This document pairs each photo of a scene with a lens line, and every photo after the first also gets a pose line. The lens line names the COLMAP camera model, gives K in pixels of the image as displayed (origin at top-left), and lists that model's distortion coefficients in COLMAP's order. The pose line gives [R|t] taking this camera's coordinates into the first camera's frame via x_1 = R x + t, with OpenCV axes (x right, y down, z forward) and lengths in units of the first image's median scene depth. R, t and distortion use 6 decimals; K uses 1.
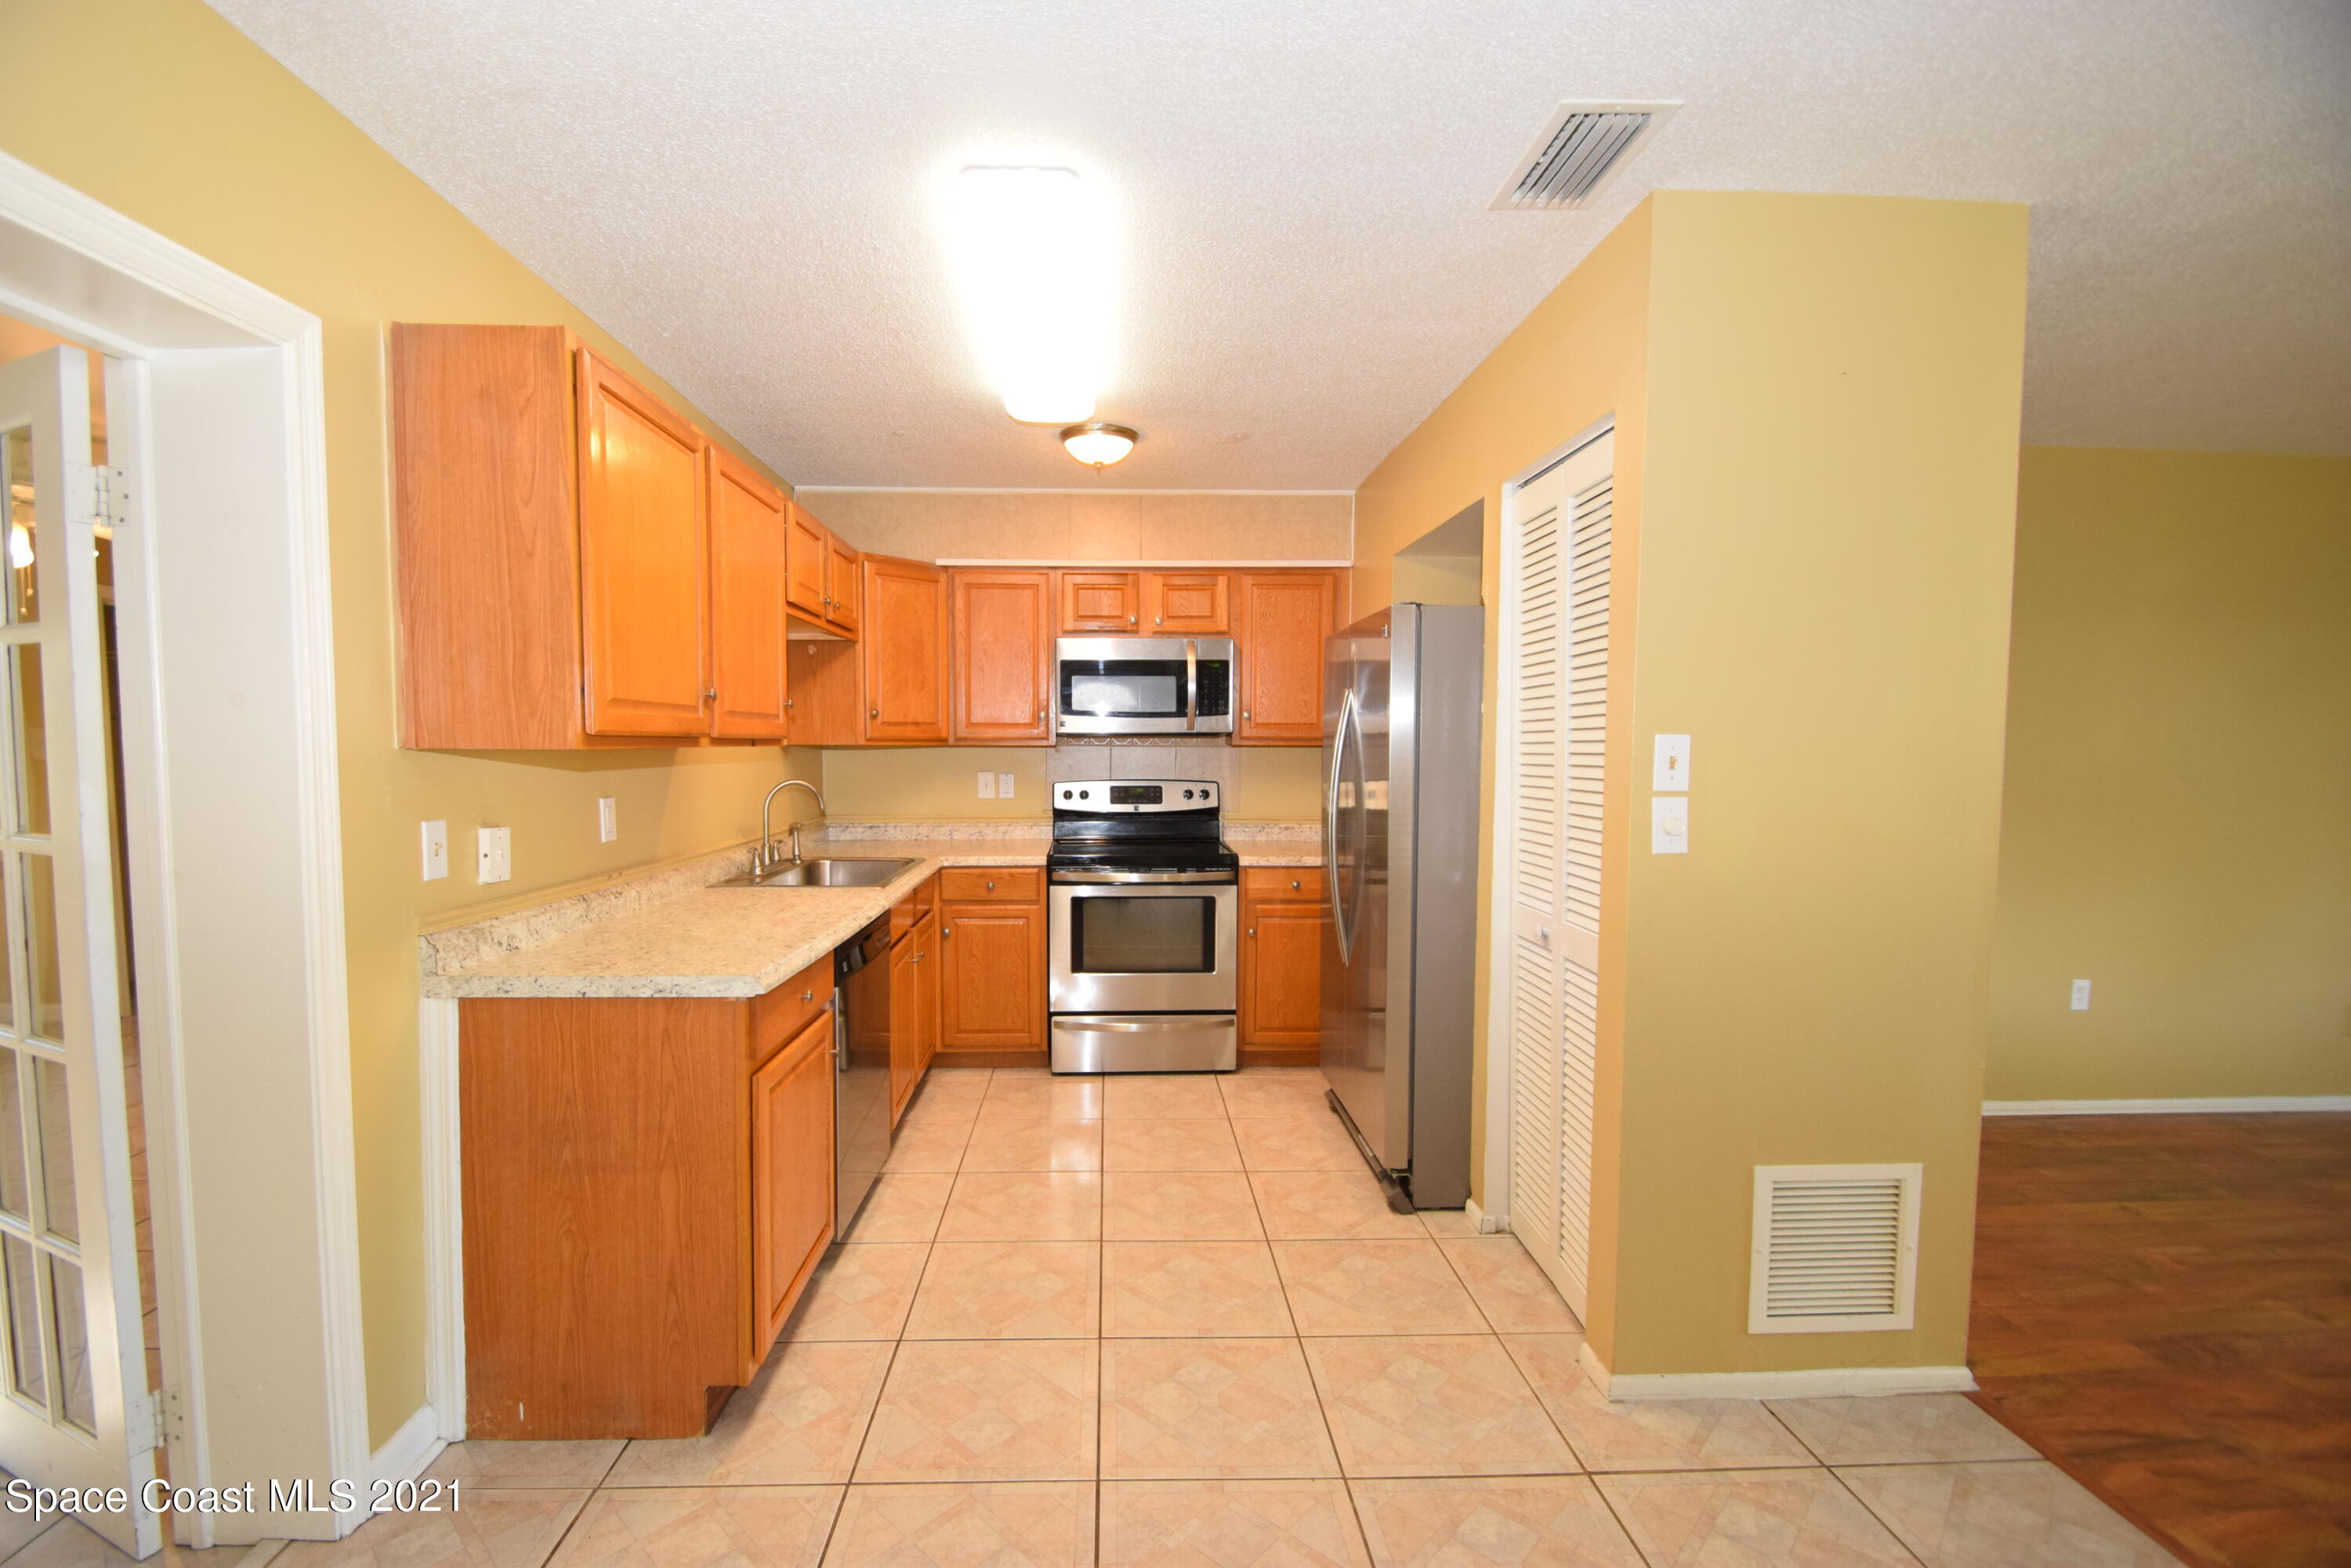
lens RADIAL K [[1028.1, 0, 1133.4], [0, 1028.1, 807.3], [0, 0, 1]] dist [0.010961, -0.015188]
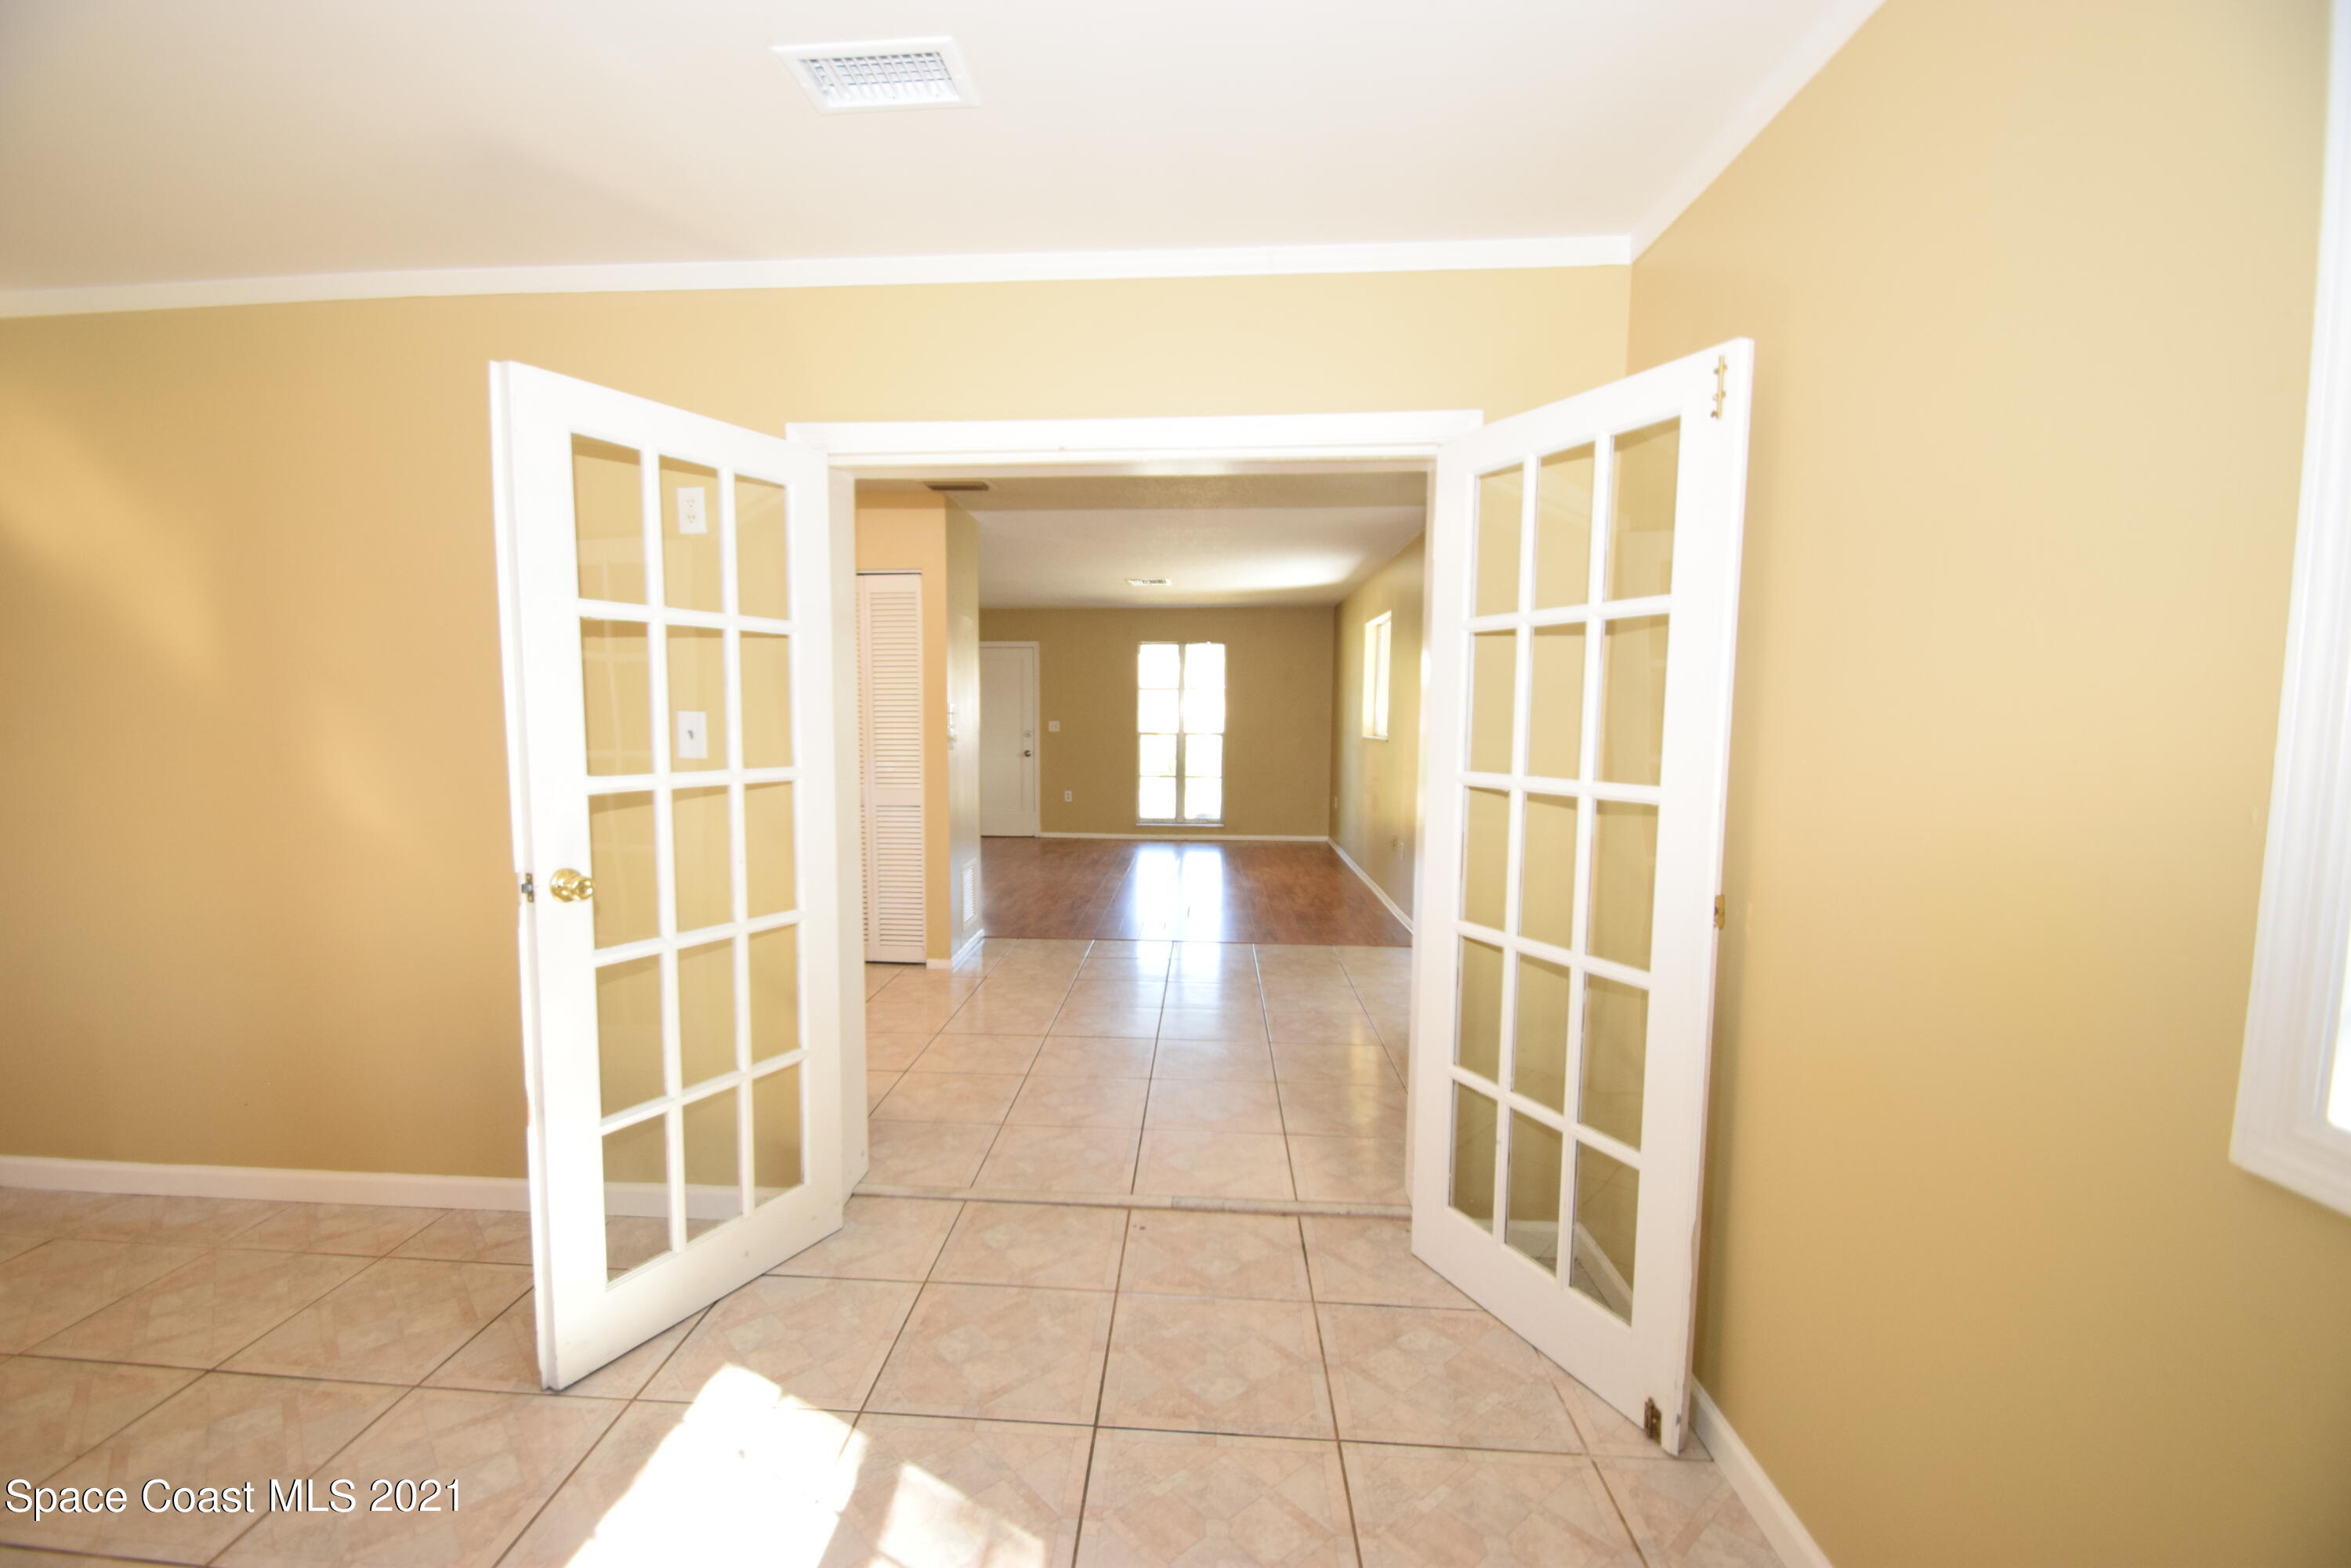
lens RADIAL K [[1028.1, 0, 1133.4], [0, 1028.1, 807.3], [0, 0, 1]] dist [0.010961, -0.015188]
pose [[0.099494, -0.095827, 0.990413, -1.015192], [0.060220, 0.994107, 0.090135, -0.008316], [-0.993214, 0.050675, 0.104679, 0.144820]]
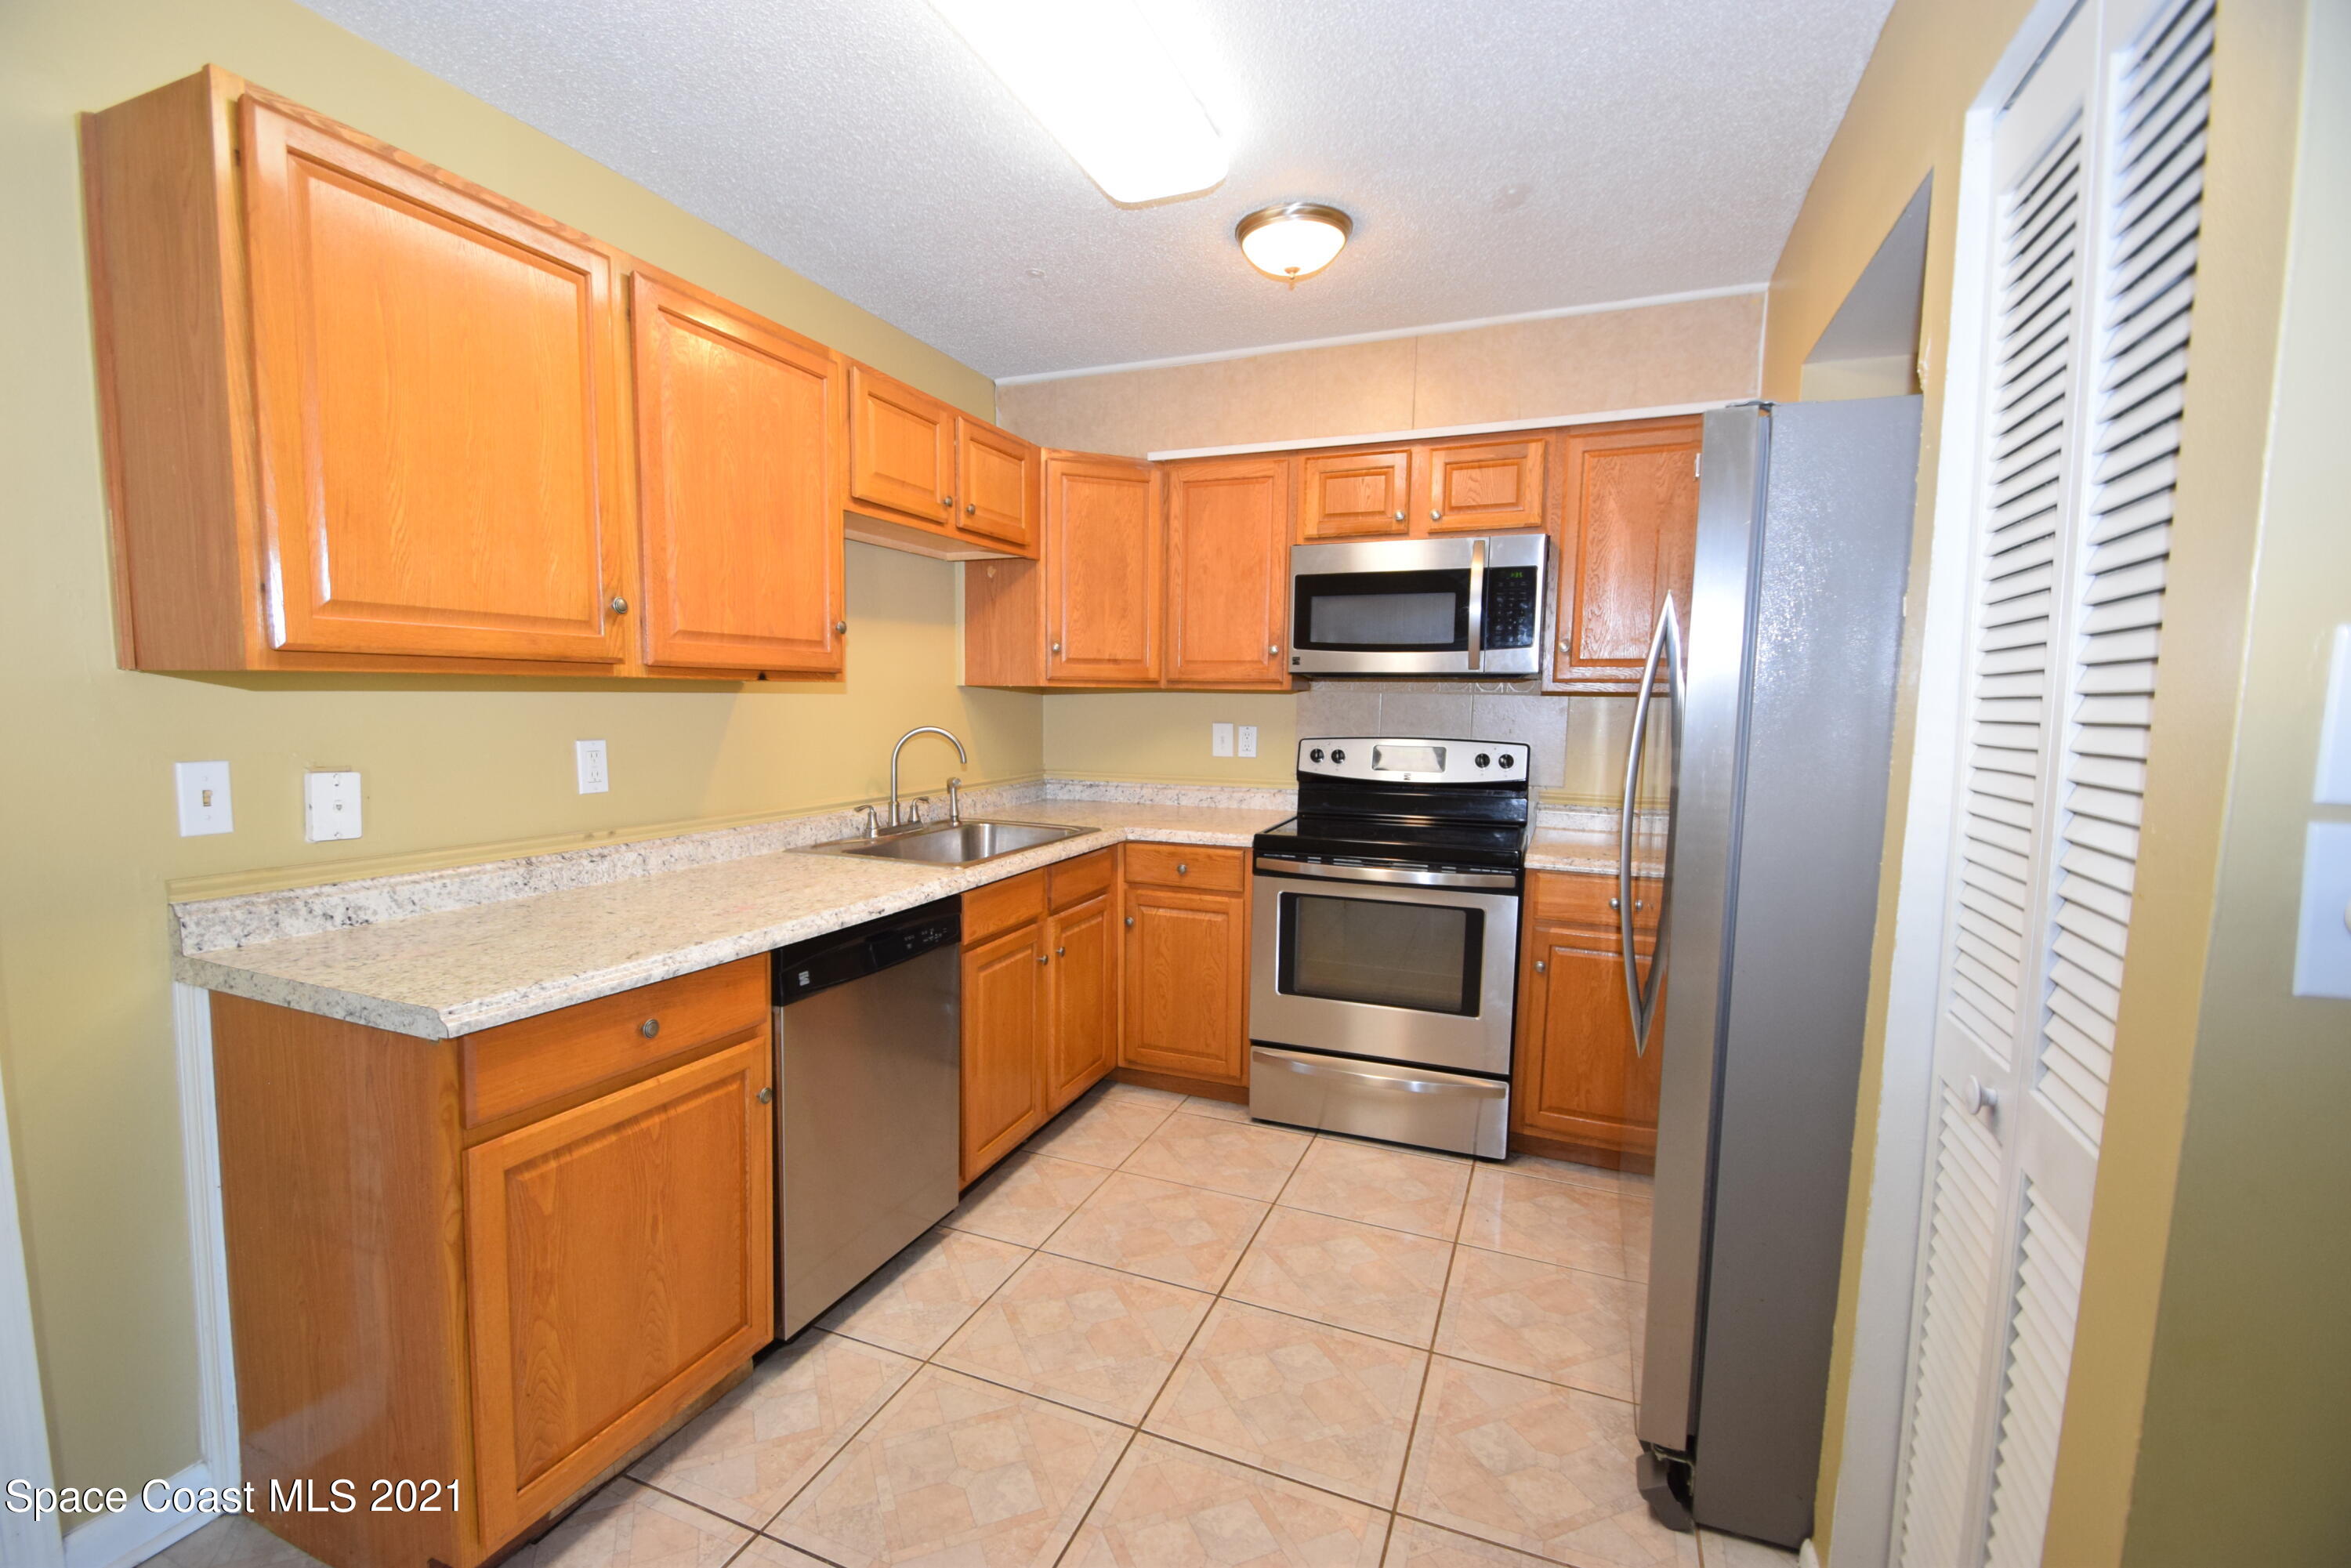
lens RADIAL K [[1028.1, 0, 1133.4], [0, 1028.1, 807.3], [0, 0, 1]] dist [0.010961, -0.015188]
pose [[0.908677, 0.054648, -0.413908, 0.150087], [-0.036466, 0.997996, 0.051709, -0.009265], [0.415905, -0.031893, 0.908849, 0.278969]]
